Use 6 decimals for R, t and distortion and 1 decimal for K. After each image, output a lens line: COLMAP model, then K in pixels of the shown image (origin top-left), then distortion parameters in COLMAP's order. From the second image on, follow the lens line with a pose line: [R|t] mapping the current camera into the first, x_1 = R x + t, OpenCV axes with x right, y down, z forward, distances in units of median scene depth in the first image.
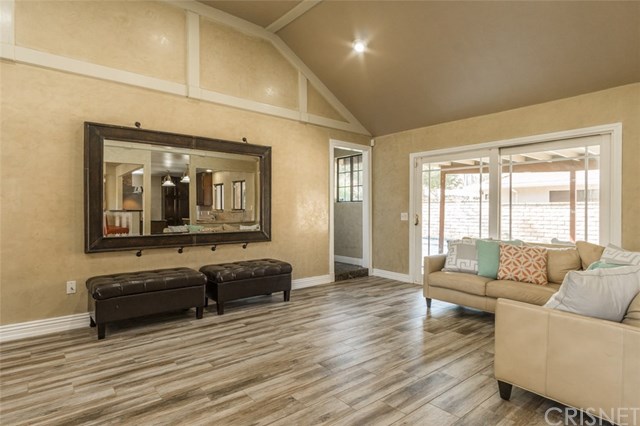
lens RADIAL K [[351.1, 0, 320.7], [0, 351.1, 212.5], [0, 0, 1]] dist [0.006271, 0.000642]
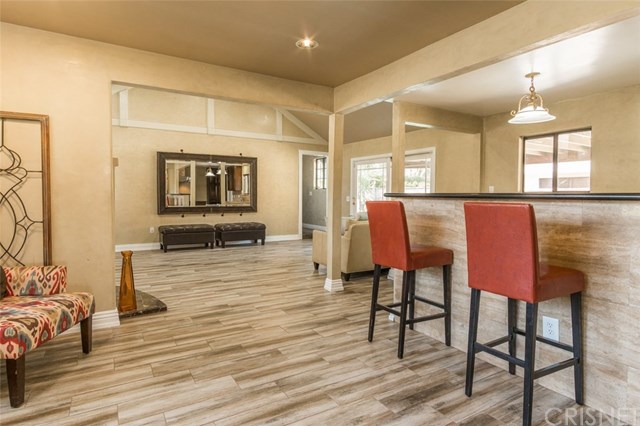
lens RADIAL K [[351.1, 0, 333.6], [0, 351.1, 204.3], [0, 0, 1]] dist [0.006271, 0.000642]
pose [[0.994180, 0.007854, -0.107444, 0.538613], [-0.005520, 0.999743, 0.022000, 0.003329], [0.107589, -0.021279, 0.993968, -0.874934]]
